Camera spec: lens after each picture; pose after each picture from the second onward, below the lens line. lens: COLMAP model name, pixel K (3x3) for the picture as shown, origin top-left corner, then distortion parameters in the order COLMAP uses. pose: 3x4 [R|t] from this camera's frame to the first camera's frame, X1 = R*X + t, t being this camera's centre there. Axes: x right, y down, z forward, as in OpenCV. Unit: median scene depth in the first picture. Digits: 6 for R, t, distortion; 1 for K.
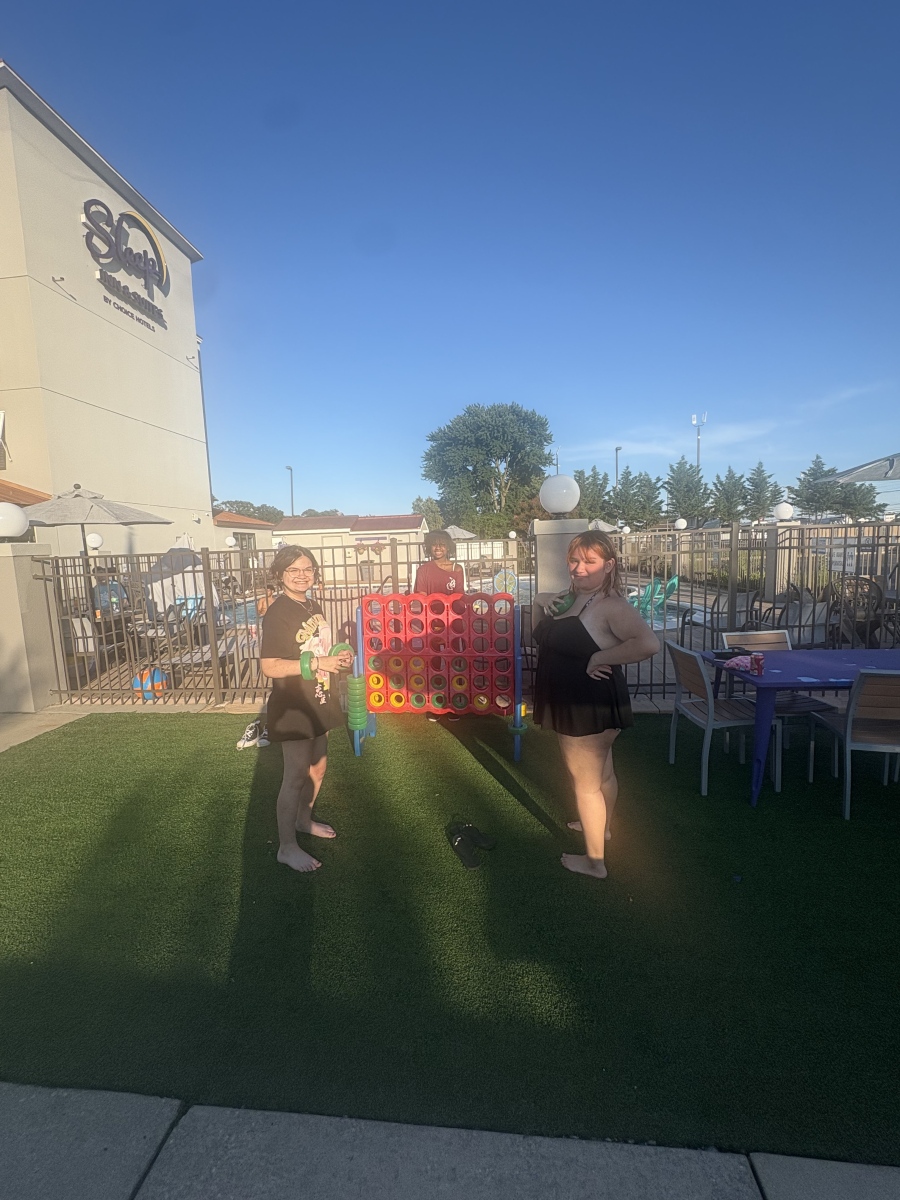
lens RADIAL K [[518.7, 0, 447.0], [0, 518.7, 601.3], [0, 0, 1]] dist [-0.002206, 0.000007]
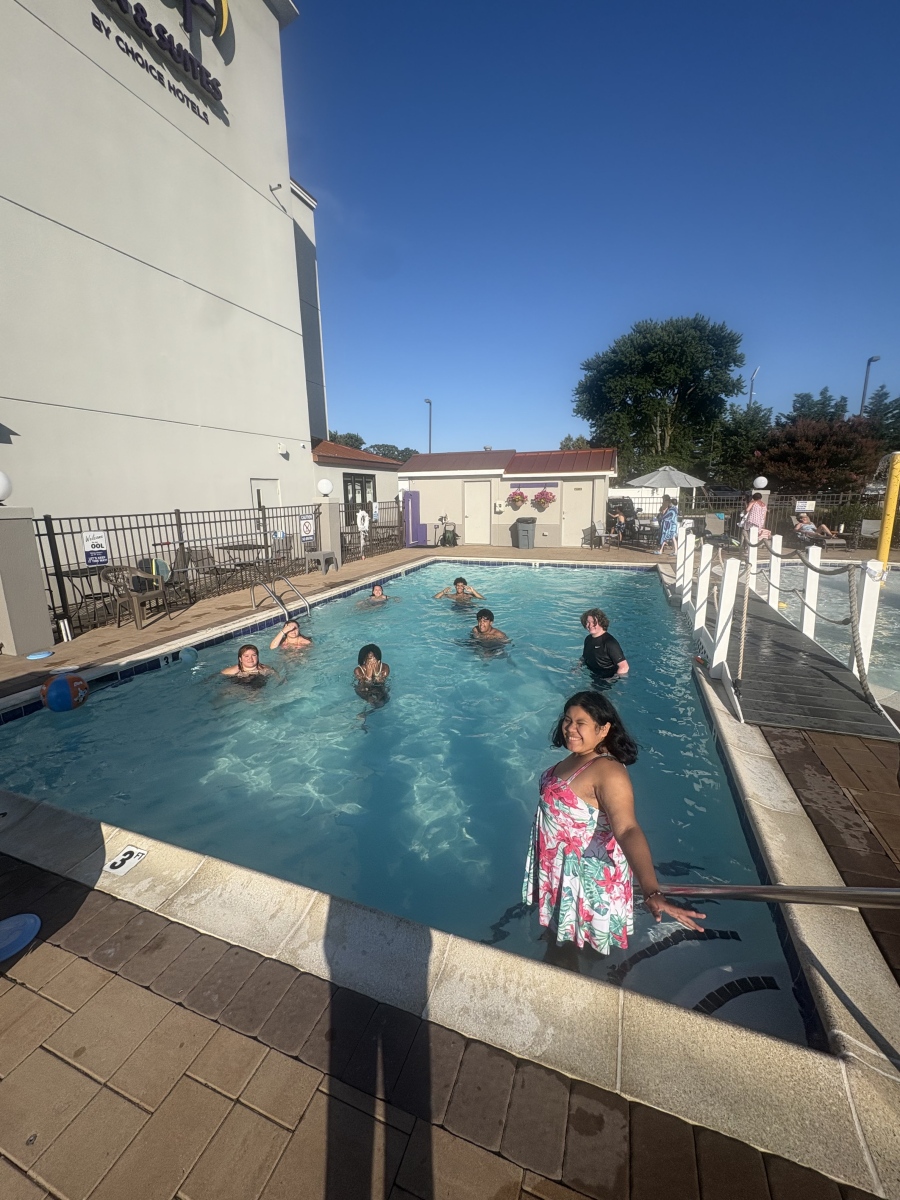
lens RADIAL K [[481.6, 0, 450.4], [0, 481.6, 597.9], [0, 0, 1]] dist [0.002585, 0.000283]
pose [[0.968459, 0.073958, -0.237945, -0.089687], [-0.046055, 0.991612, 0.120766, -0.045185], [0.244881, -0.105999, 0.963741, 0.346045]]
